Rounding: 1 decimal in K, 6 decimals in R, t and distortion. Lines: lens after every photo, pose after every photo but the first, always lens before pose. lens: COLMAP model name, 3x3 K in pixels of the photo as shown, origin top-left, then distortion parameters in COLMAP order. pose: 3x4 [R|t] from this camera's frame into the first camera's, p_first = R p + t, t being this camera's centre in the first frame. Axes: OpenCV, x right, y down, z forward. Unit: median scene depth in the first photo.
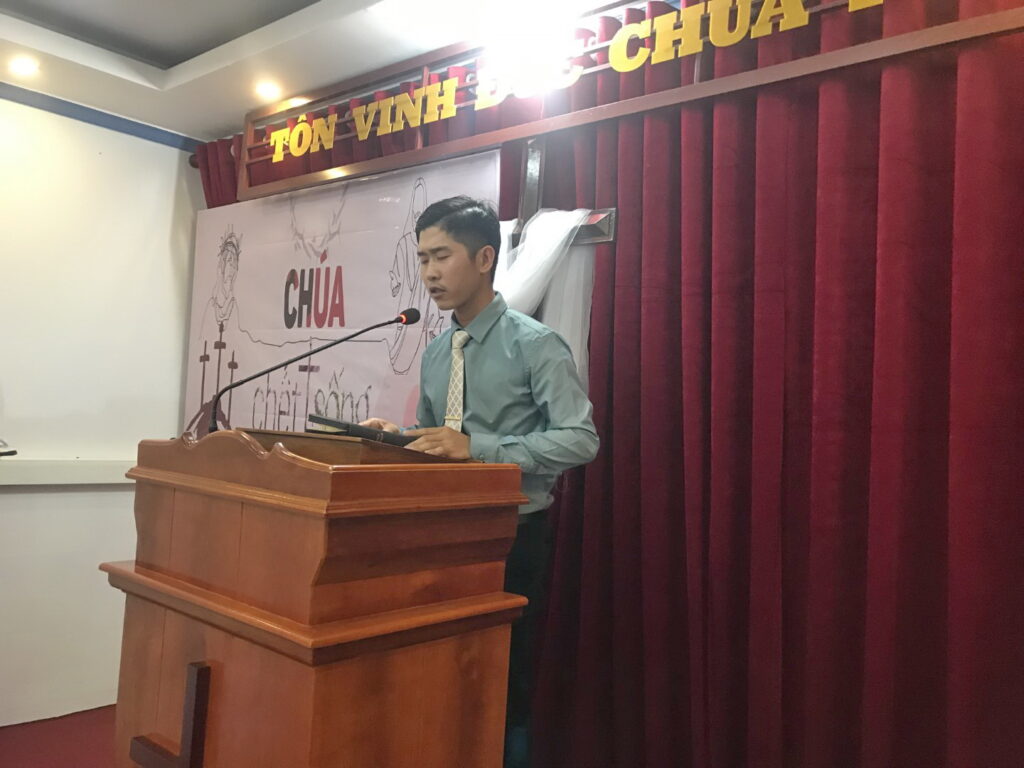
lens RADIAL K [[843.9, 0, 512.0], [0, 843.9, 384.0], [0, 0, 1]] dist [0.015722, -0.001948]
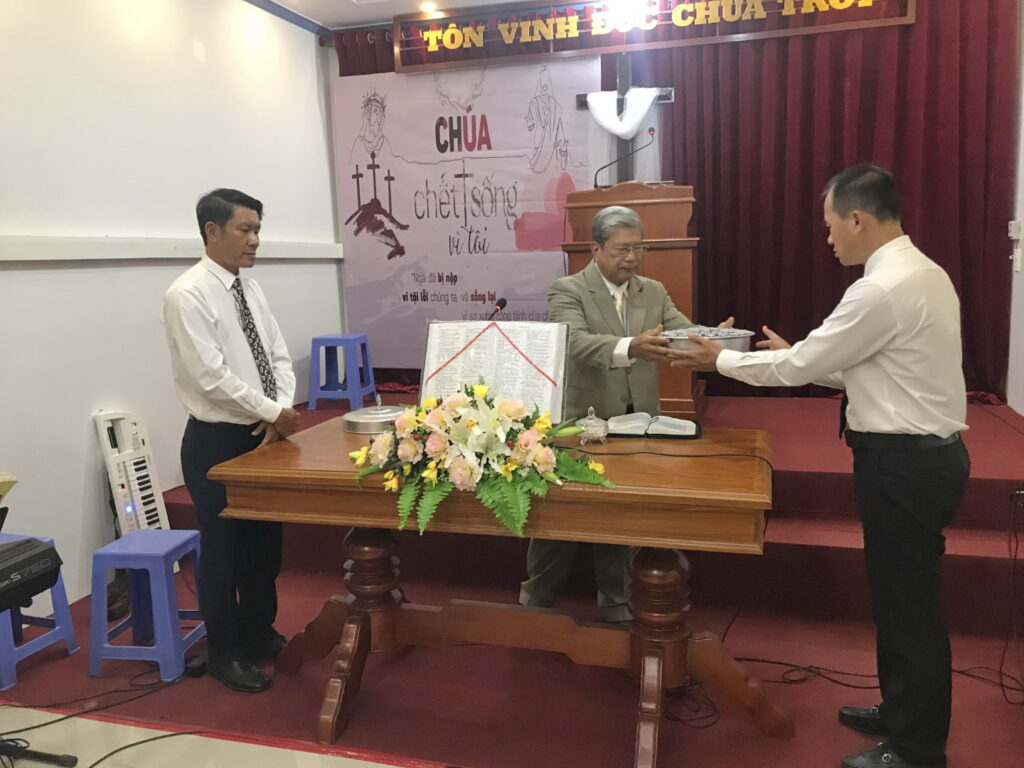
lens RADIAL K [[847.3, 0, 513.1], [0, 847.3, 373.5], [0, 0, 1]] dist [0.058695, -0.118404]
pose [[0.904273, -0.143442, 0.402139, -0.952965], [0.069738, 0.978848, 0.192336, 0.054079], [-0.421222, -0.145880, 0.895149, -0.720283]]
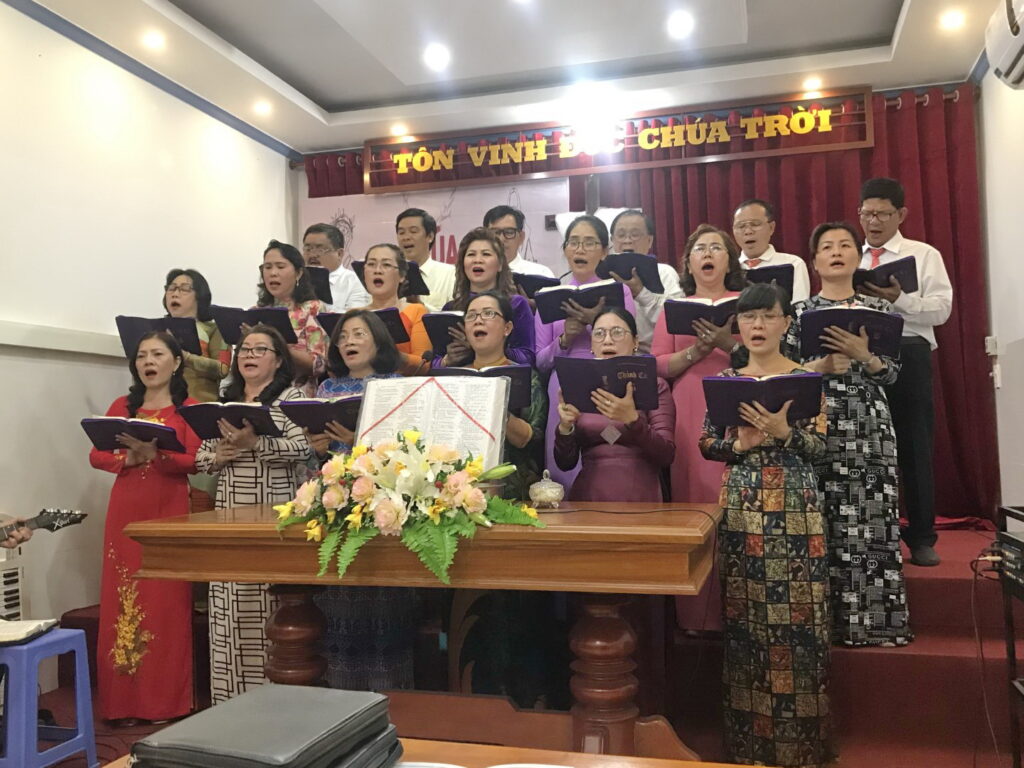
lens RADIAL K [[918.6, 0, 512.0], [0, 918.6, 384.0], [0, 0, 1]] dist [0.117306, -0.313241]
pose [[0.901723, -0.051396, 0.429248, -0.937646], [0.056144, 0.998421, 0.001603, 0.175934], [-0.428653, 0.022654, 0.903185, -0.791298]]
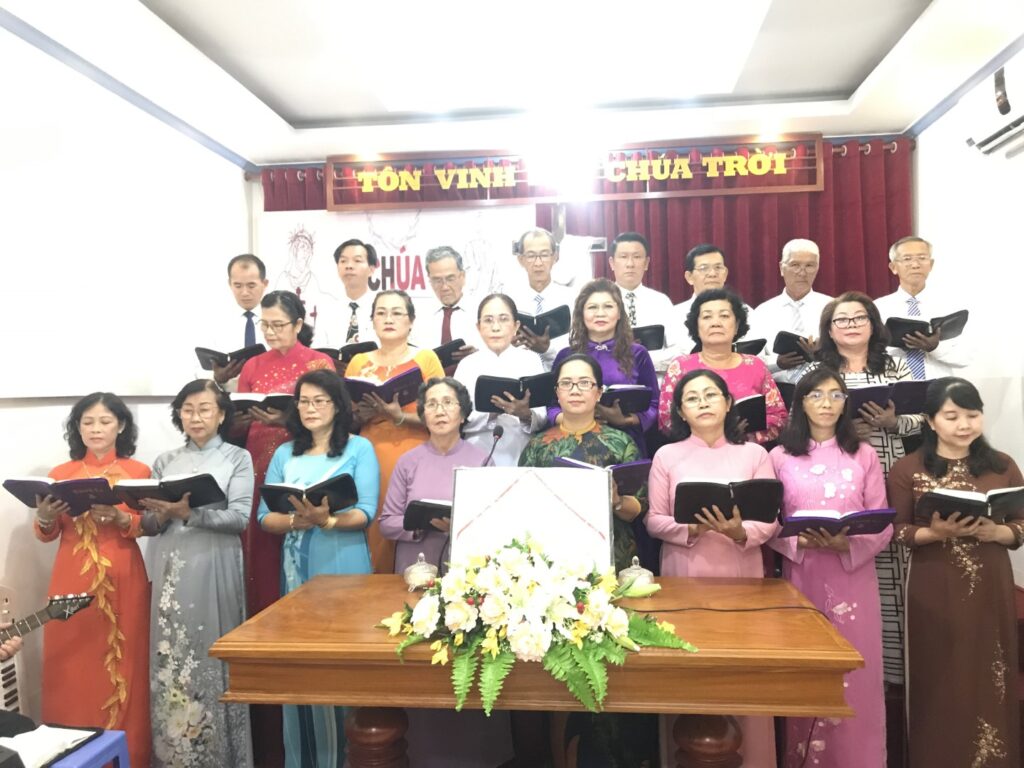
lens RADIAL K [[842.2, 0, 512.0], [0, 842.2, 384.0], [0, 0, 1]] dist [0.080115, -0.180797]
pose [[0.816627, -0.074367, 0.572355, -1.086690], [0.049706, 0.997042, 0.058628, 0.036931], [-0.575021, -0.019428, 0.817908, -0.583105]]
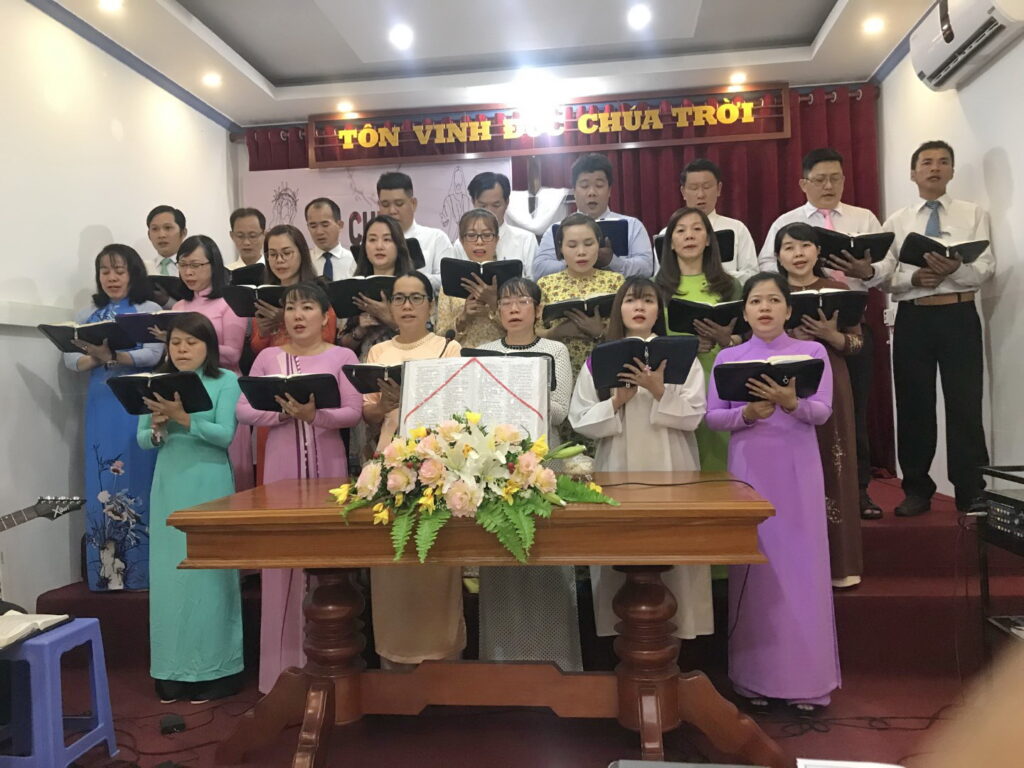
lens RADIAL K [[837.8, 0, 512.0], [0, 837.8, 384.0], [0, 0, 1]] dist [0.096053, -0.245797]
pose [[0.822460, -0.084825, 0.562463, -1.064344], [0.063202, 0.996323, 0.057838, 0.146324], [-0.565301, -0.012021, 0.824797, -0.656263]]
